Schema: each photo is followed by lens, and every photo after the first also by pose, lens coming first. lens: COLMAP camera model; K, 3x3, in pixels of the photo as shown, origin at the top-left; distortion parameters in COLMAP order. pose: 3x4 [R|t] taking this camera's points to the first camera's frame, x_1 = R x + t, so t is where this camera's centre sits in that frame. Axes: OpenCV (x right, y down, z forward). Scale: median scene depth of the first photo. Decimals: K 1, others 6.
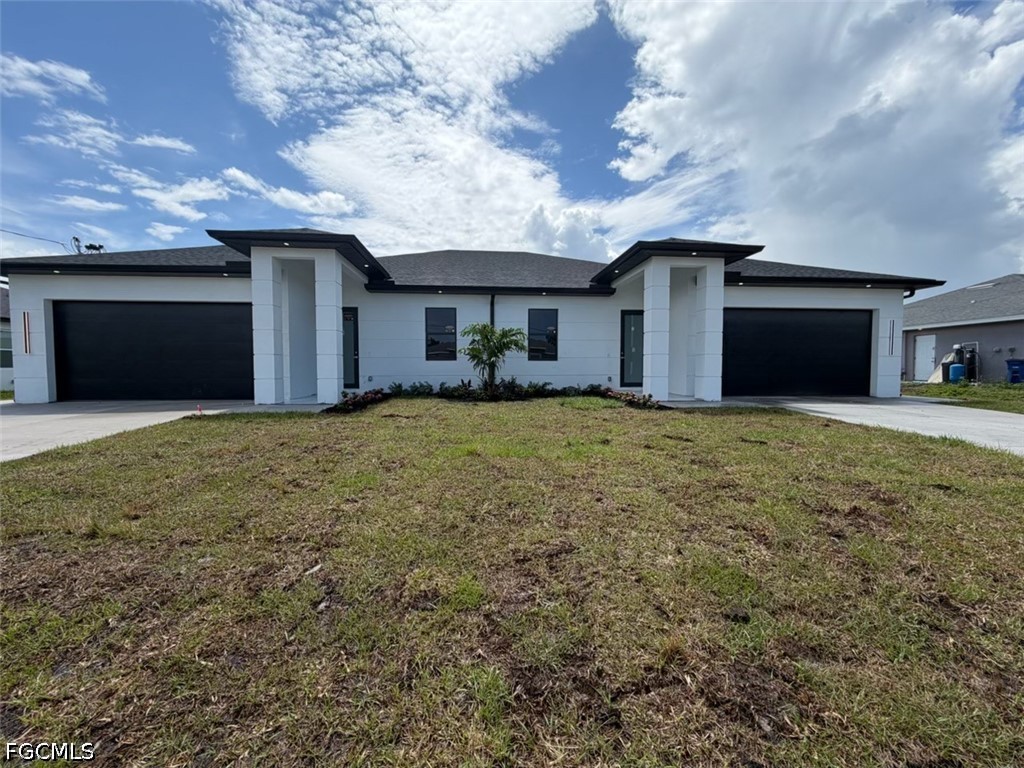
lens RADIAL K [[406.4, 0, 512.0], [0, 406.4, 384.0], [0, 0, 1]] dist [0.000963, 0.000317]
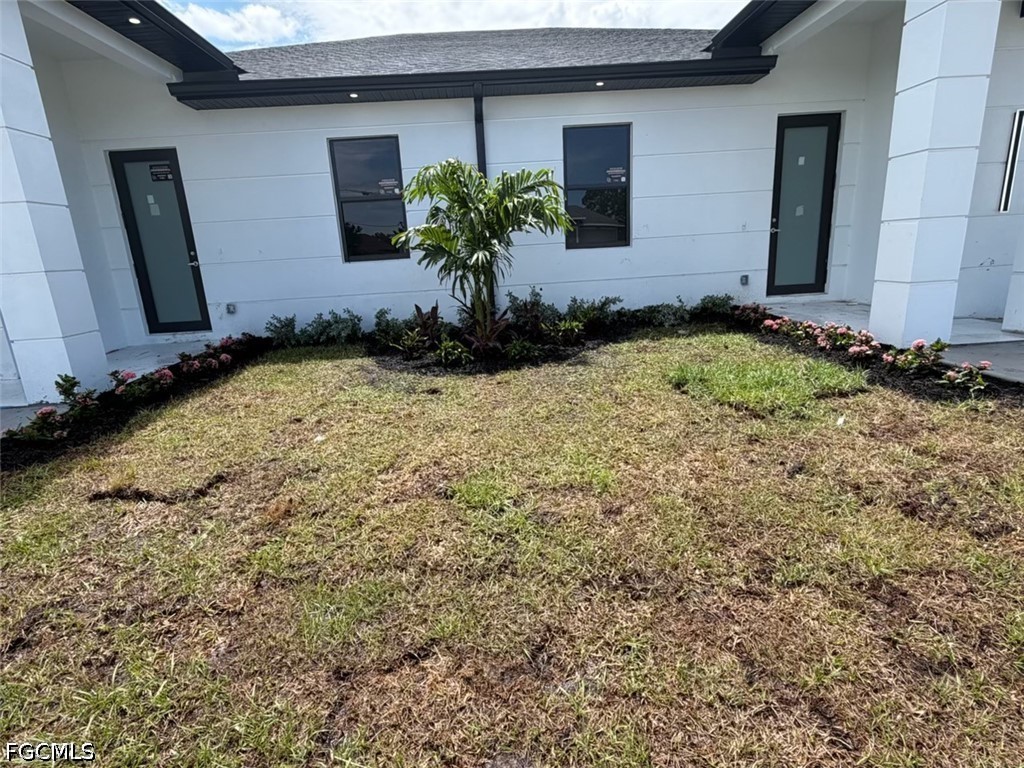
lens RADIAL K [[527.3, 0, 512.0], [0, 527.3, 384.0], [0, 0, 1]] dist [-0.002650, -0.000308]
pose [[0.997844, -0.045220, -0.047572, 0.001119], [0.054137, 0.976841, 0.207004, -0.037727], [0.037110, -0.209133, 0.977183, 0.411382]]
